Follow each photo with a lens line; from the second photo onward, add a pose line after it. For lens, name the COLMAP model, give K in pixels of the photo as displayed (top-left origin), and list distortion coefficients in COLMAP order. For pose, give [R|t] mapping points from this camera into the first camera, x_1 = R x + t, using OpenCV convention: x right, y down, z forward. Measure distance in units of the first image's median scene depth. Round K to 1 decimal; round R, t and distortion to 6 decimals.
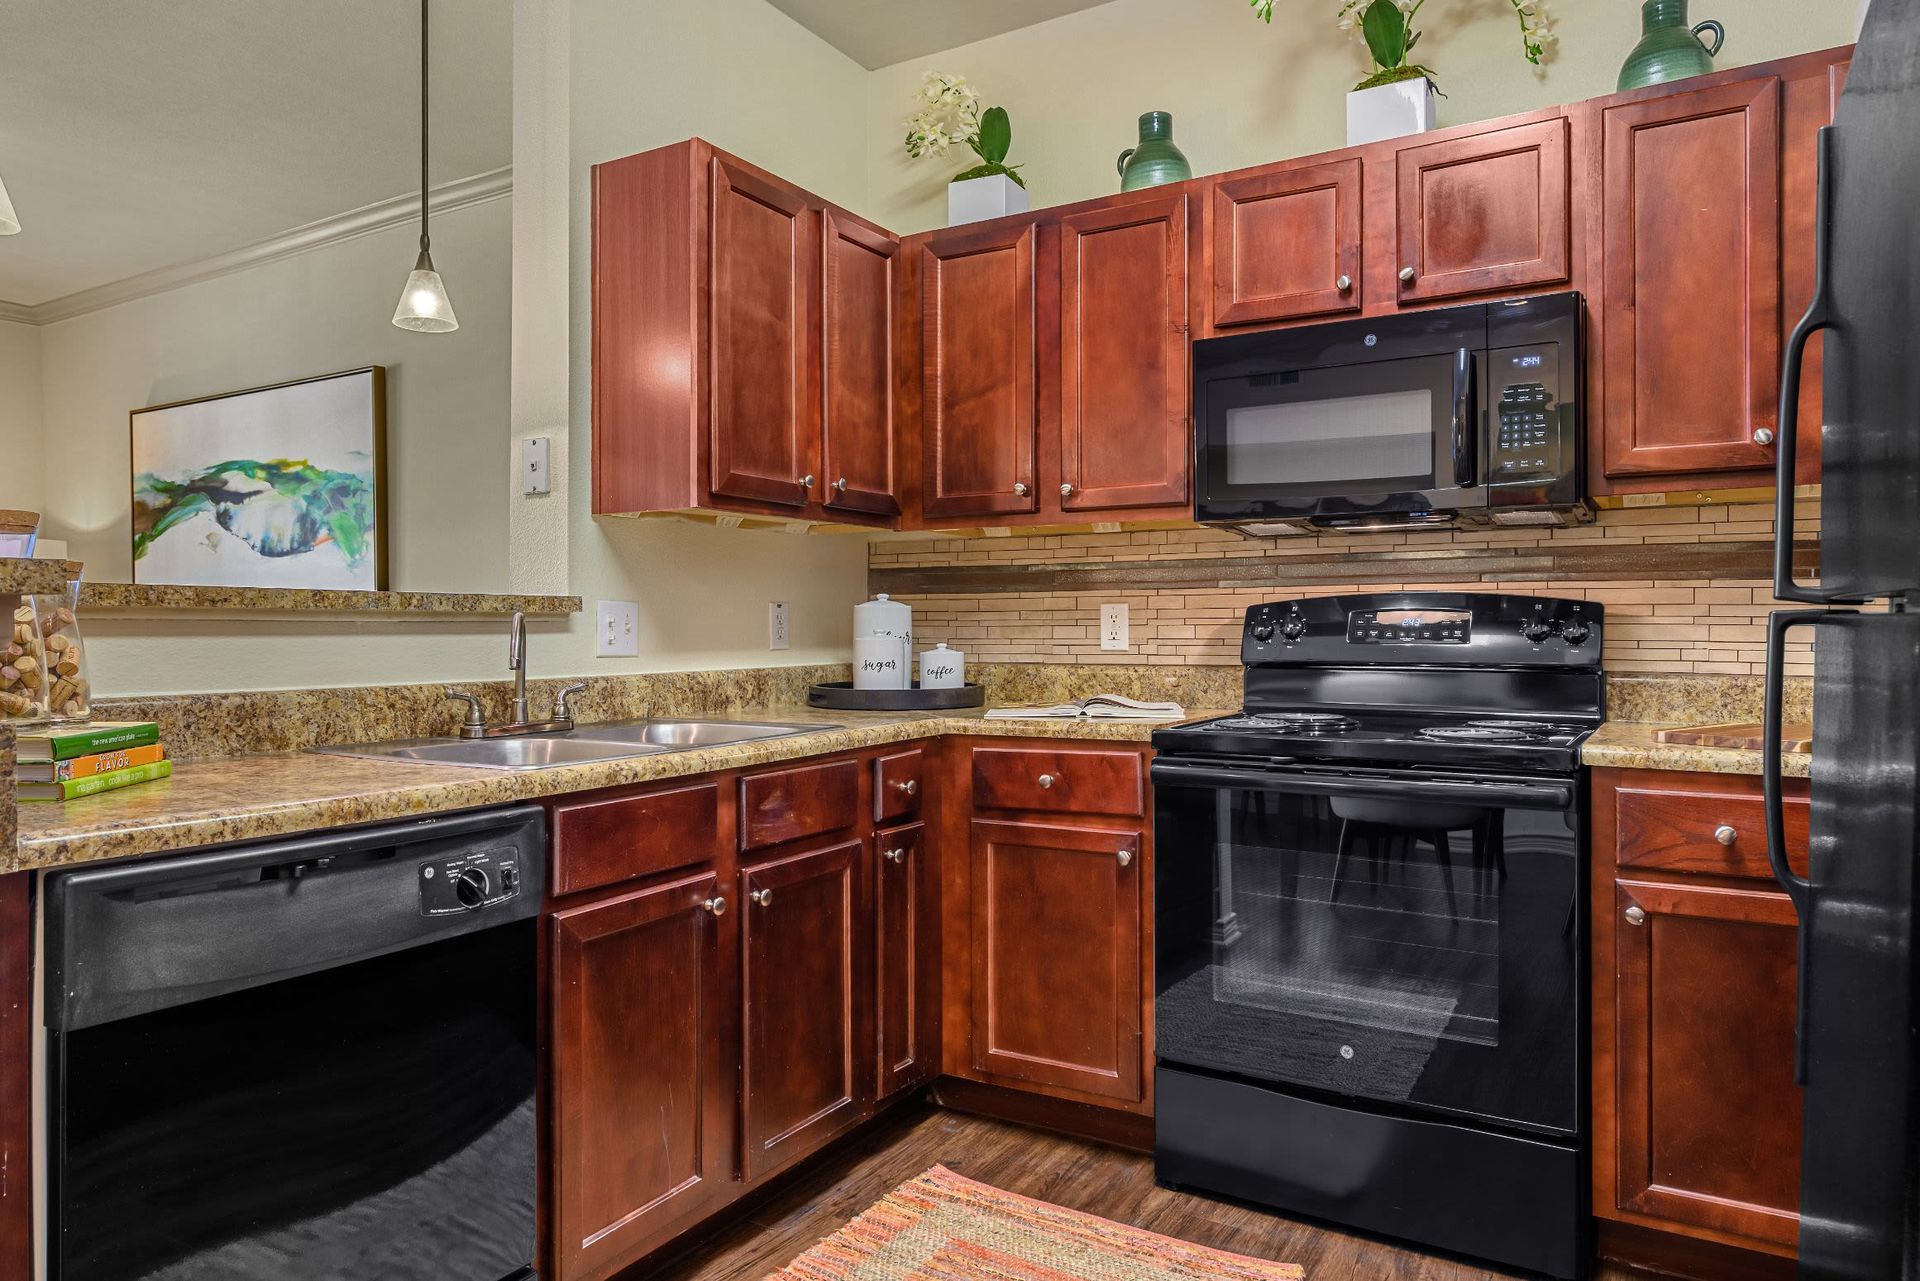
lens RADIAL K [[1230.2, 0, 959.8], [0, 1230.2, 631.9], [0, 0, 1]] dist [0.011691, 0.001120]
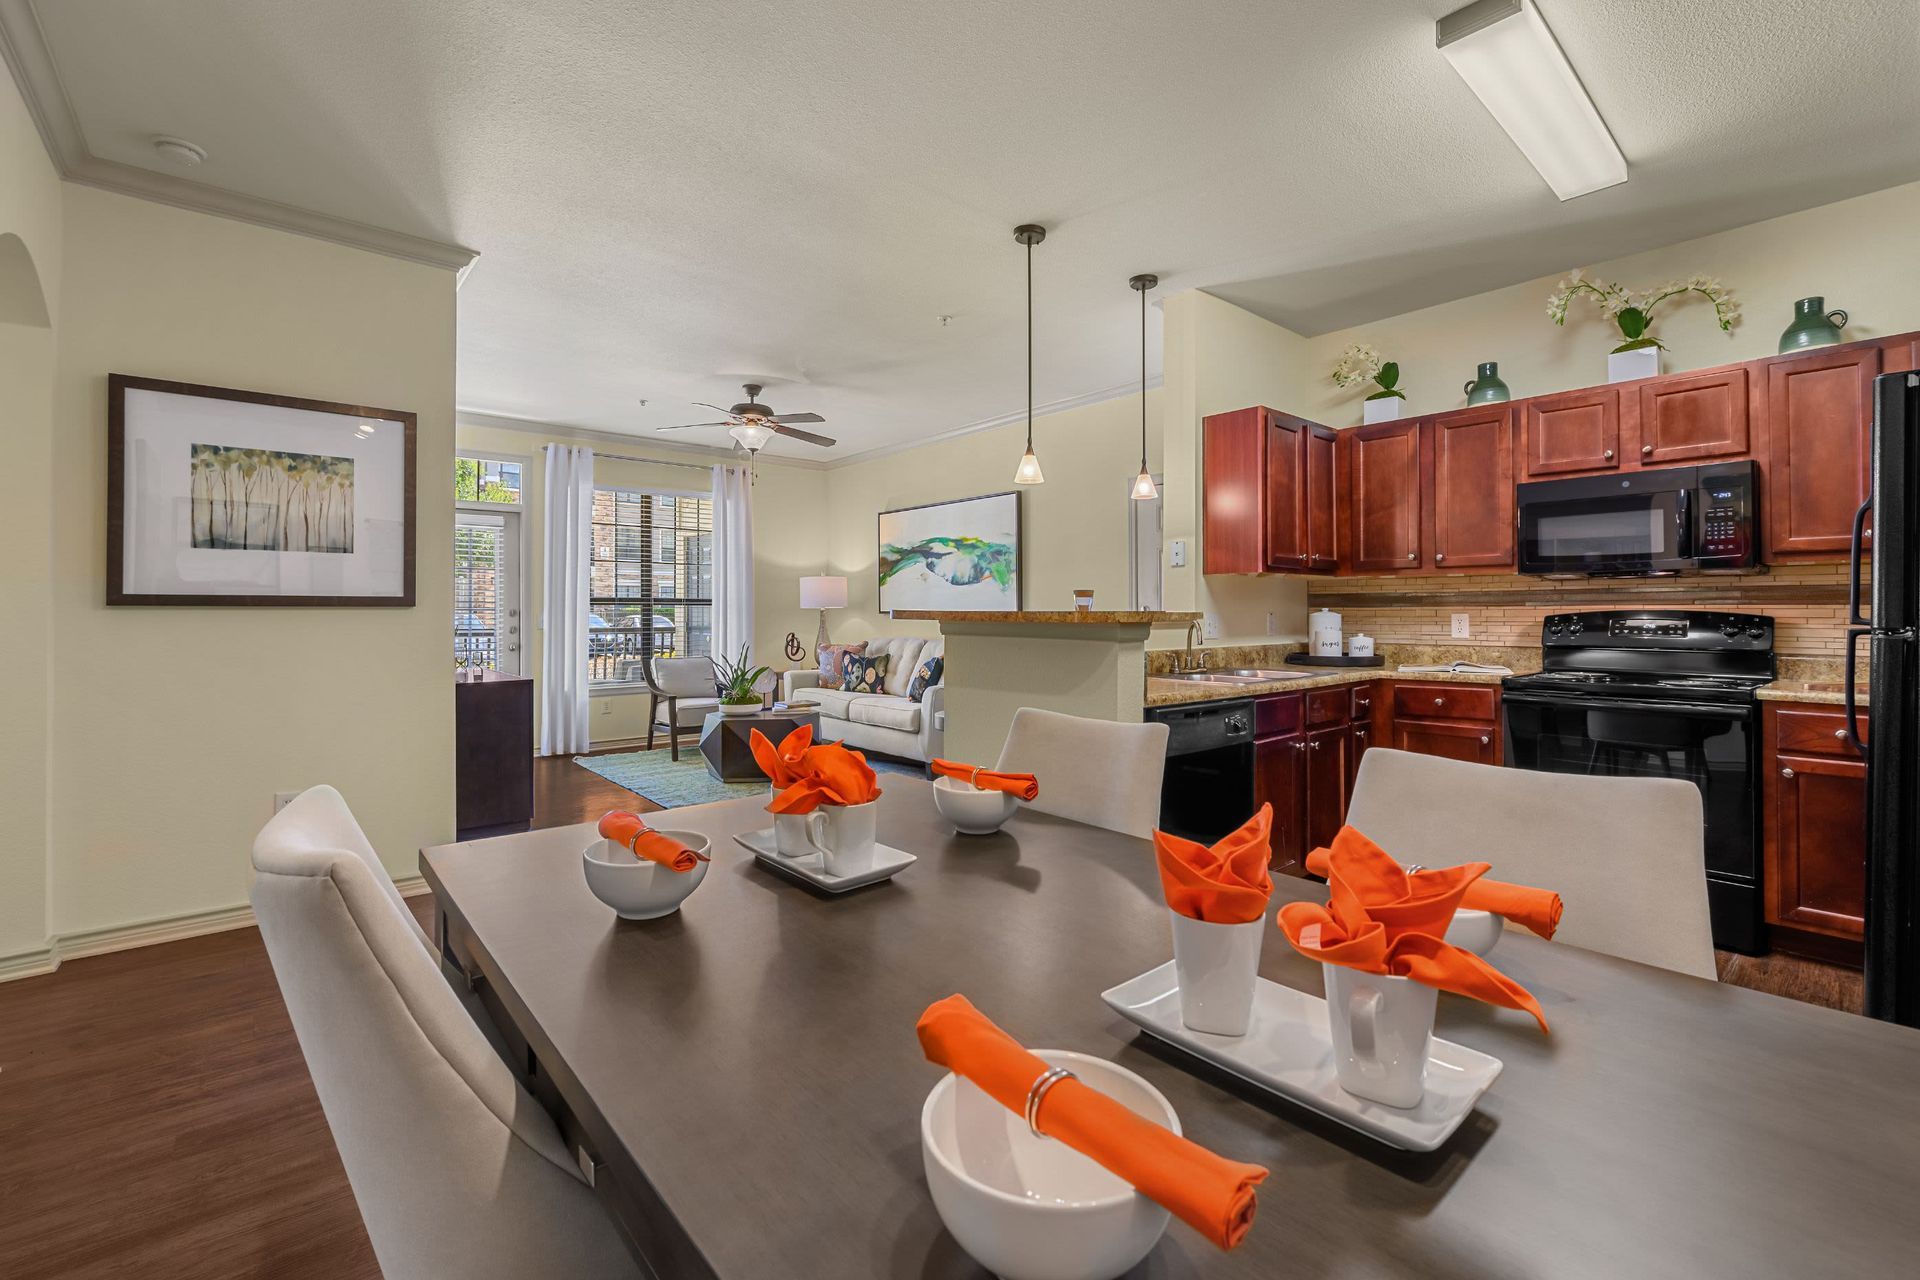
lens RADIAL K [[835.8, 0, 961.7], [0, 835.8, 605.8], [0, 0, 1]] dist [0.000908, -0.000372]
pose [[0.951640, -0.000859, -0.307215, -0.249025], [-0.003125, 0.999917, -0.012476, -0.019402], [0.307200, 0.012833, 0.951558, -0.558552]]
